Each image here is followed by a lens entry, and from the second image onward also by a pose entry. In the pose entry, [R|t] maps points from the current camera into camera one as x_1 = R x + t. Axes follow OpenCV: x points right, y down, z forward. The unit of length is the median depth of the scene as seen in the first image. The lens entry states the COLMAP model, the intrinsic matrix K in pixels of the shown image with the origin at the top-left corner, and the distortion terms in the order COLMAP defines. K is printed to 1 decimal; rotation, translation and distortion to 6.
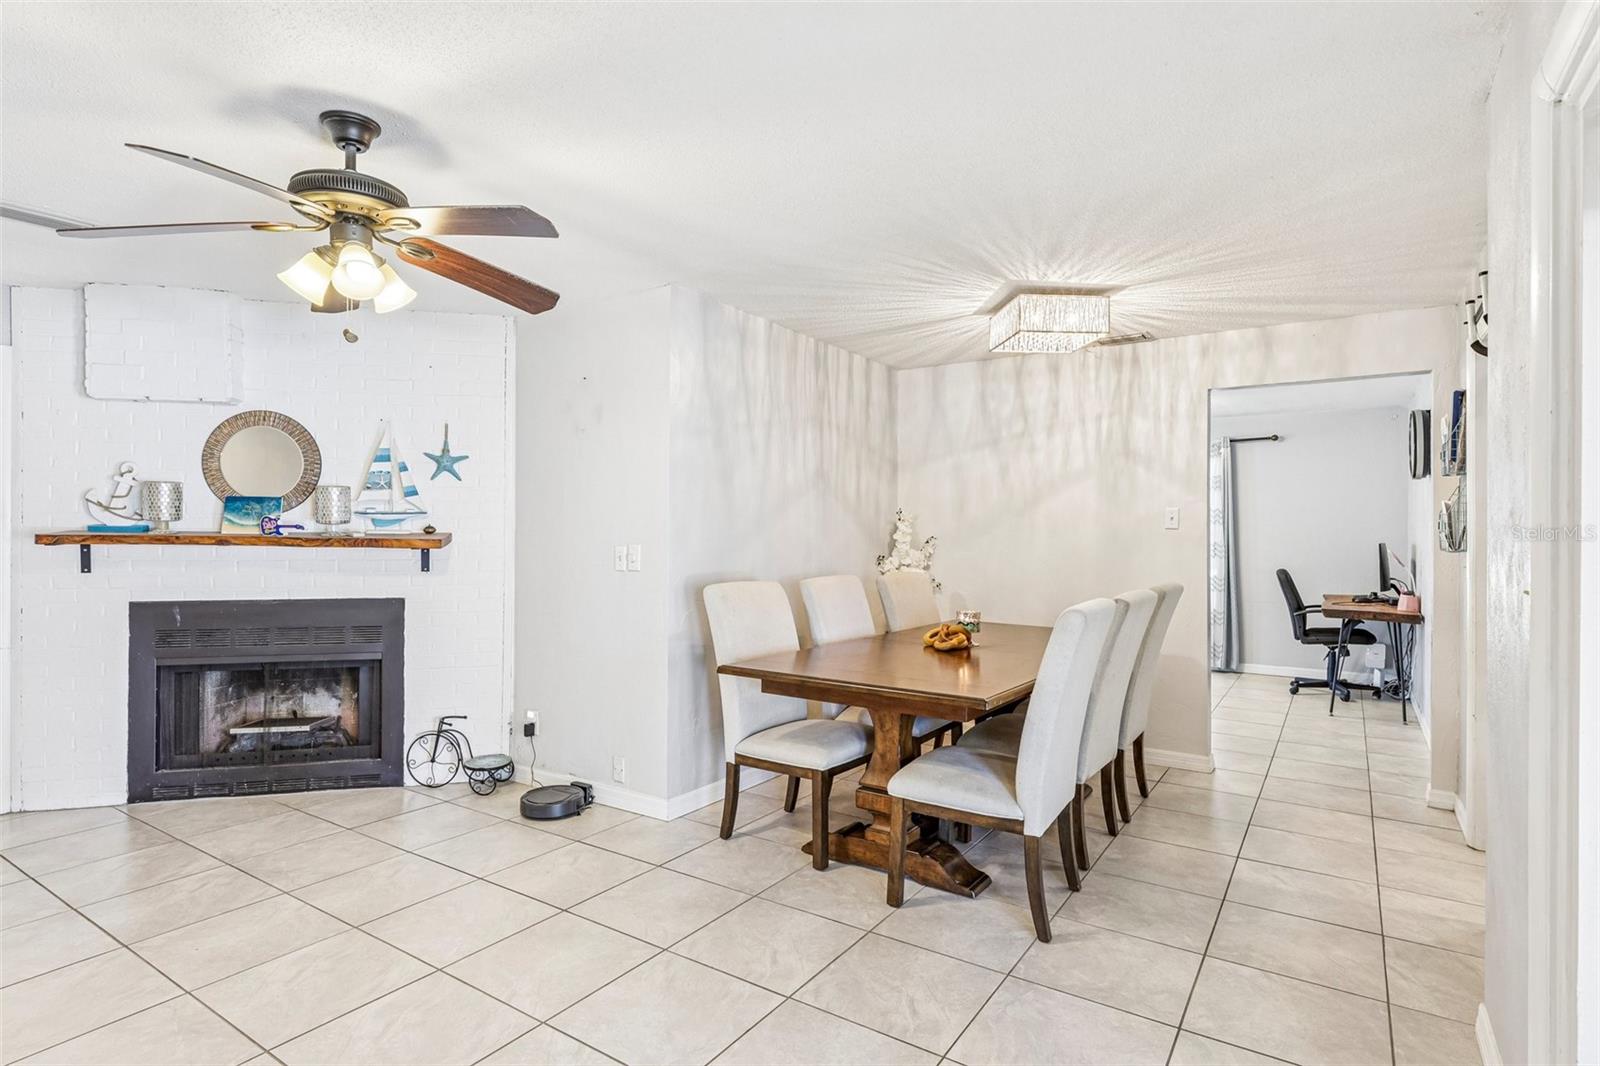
lens RADIAL K [[817.0, 0, 800.0], [0, 817.0, 533.0], [0, 0, 1]] dist [-0.002189, -0.000337]
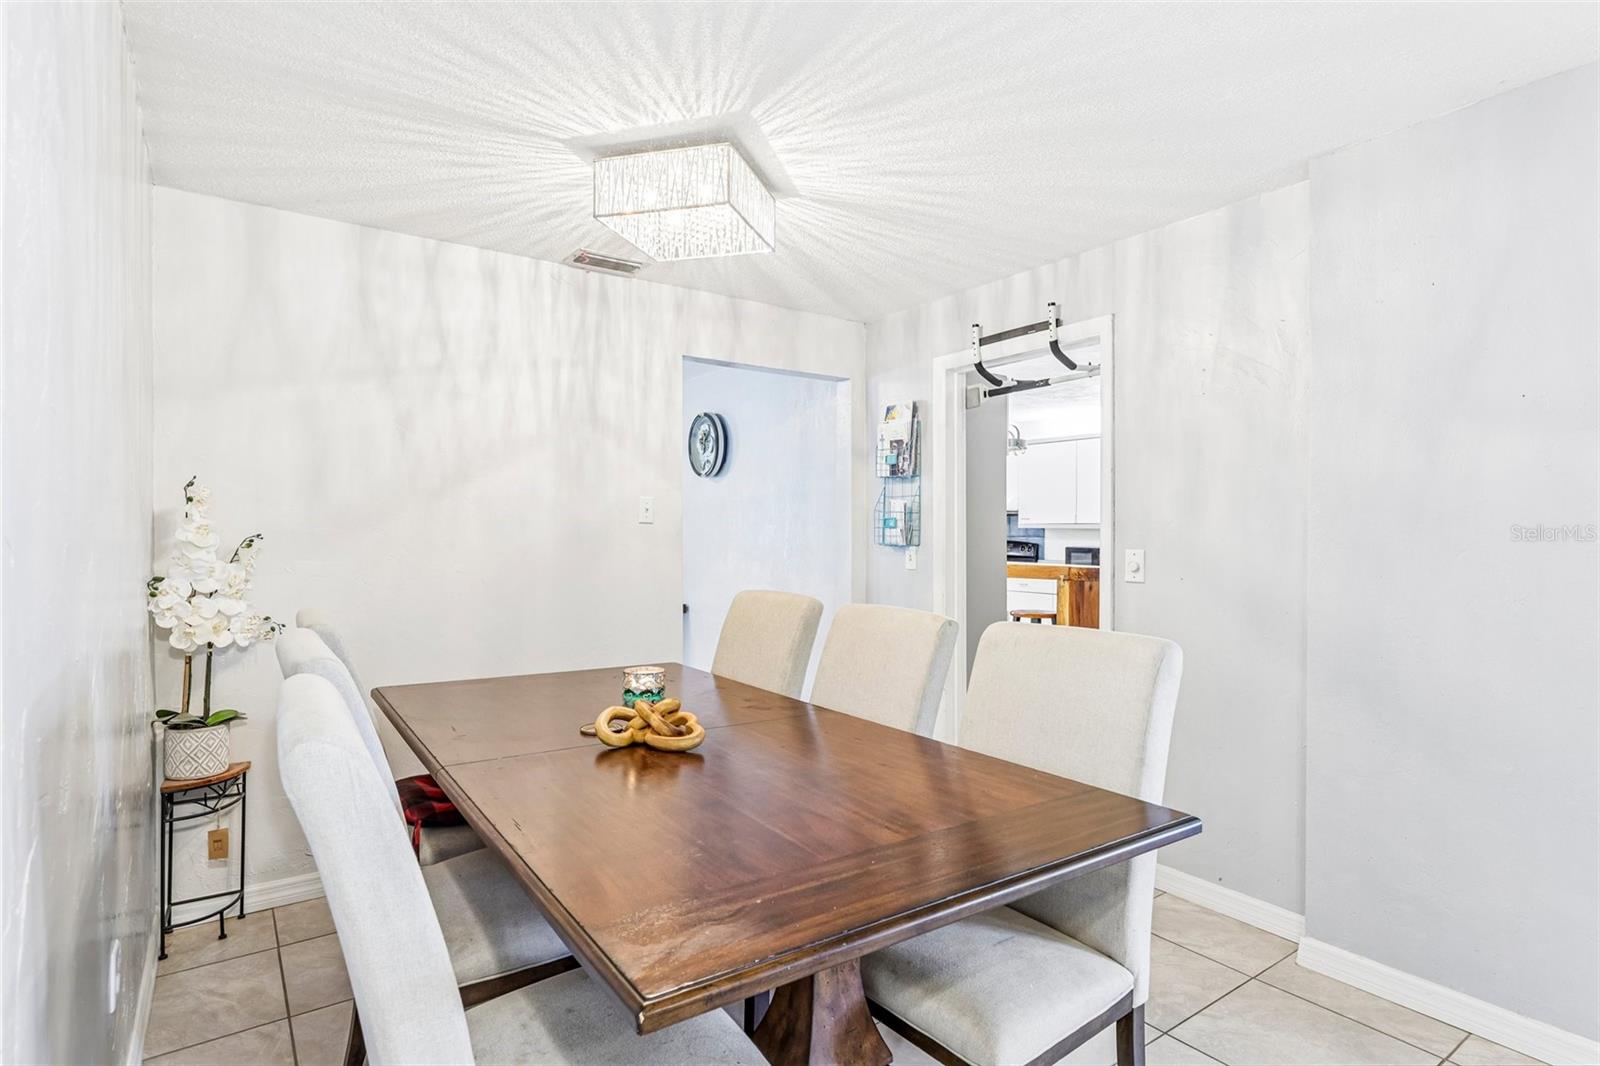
lens RADIAL K [[827.2, 0, 800.0], [0, 827.2, 533.0], [0, 0, 1]] dist [-0.002020, -0.000484]
pose [[0.359759, -0.003165, 0.933040, -0.260341], [-0.005230, 0.999972, 0.005408, -0.001553], [-0.933031, -0.006825, 0.359732, 0.640262]]
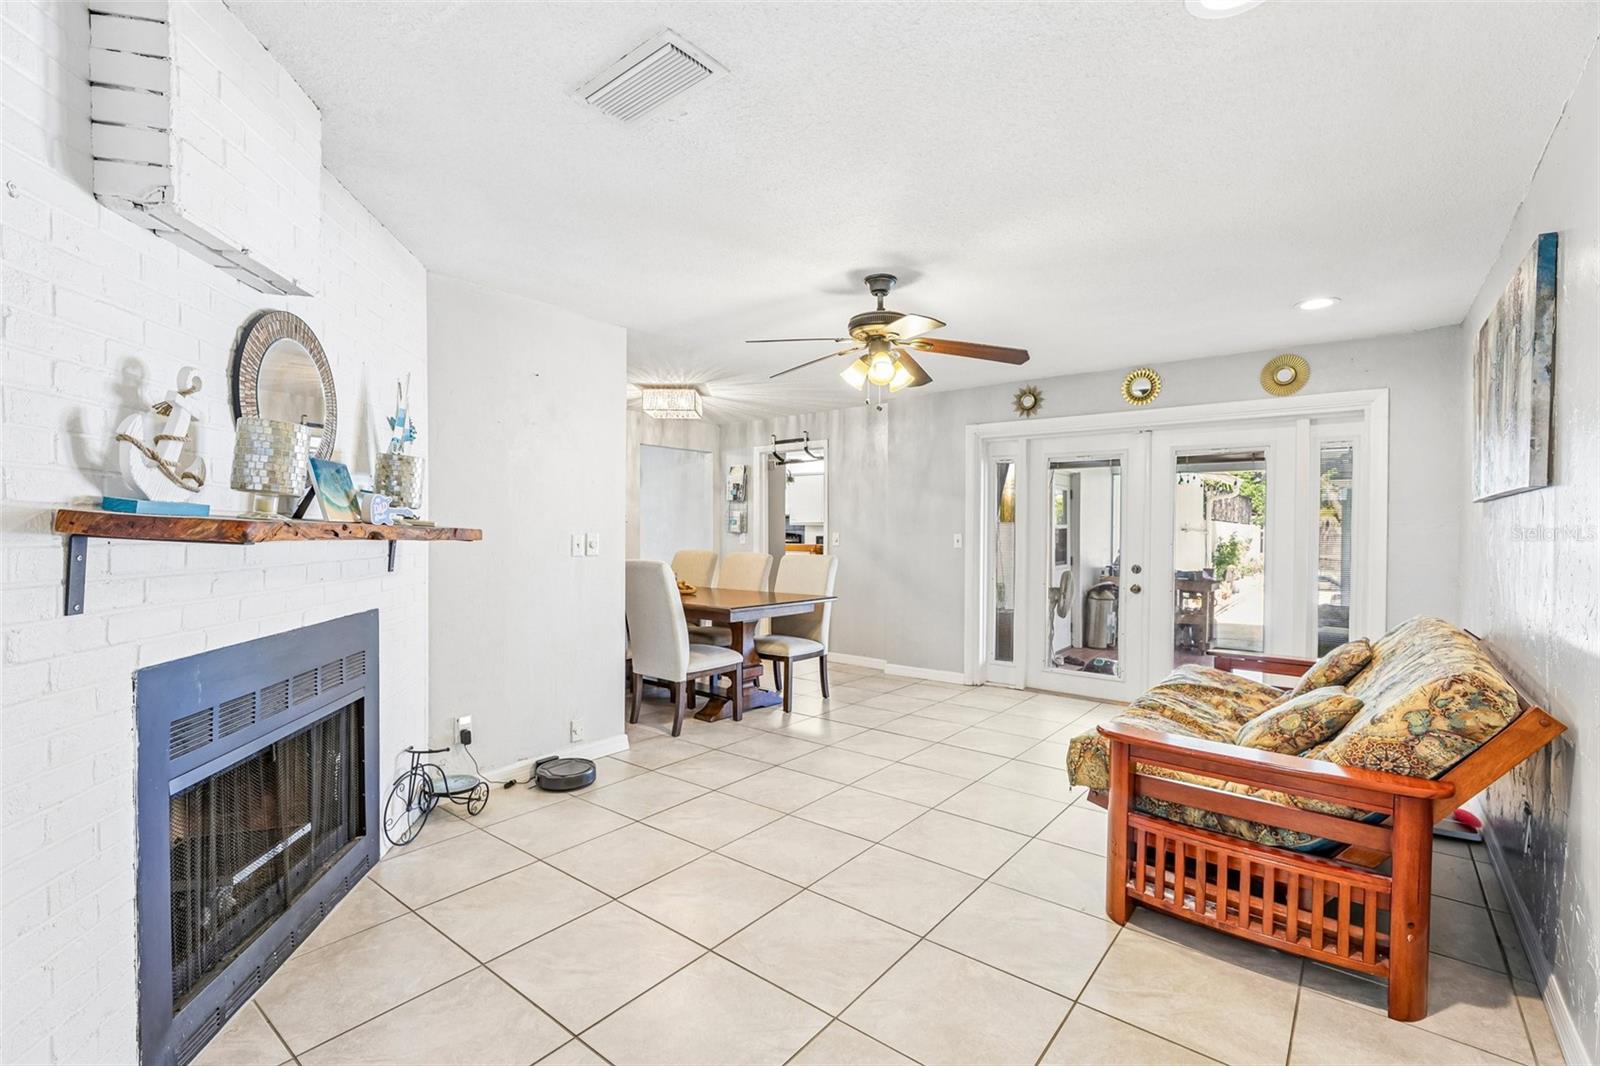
lens RADIAL K [[714.2, 0, 800.0], [0, 714.2, 533.0], [0, 0, 1]] dist [0.006002, 0.000330]
pose [[0.091186, -0.007559, 0.995805, -1.102099], [-0.006377, 0.999946, 0.008174, 0.003023], [-0.995813, -0.007095, 0.091133, 0.558876]]
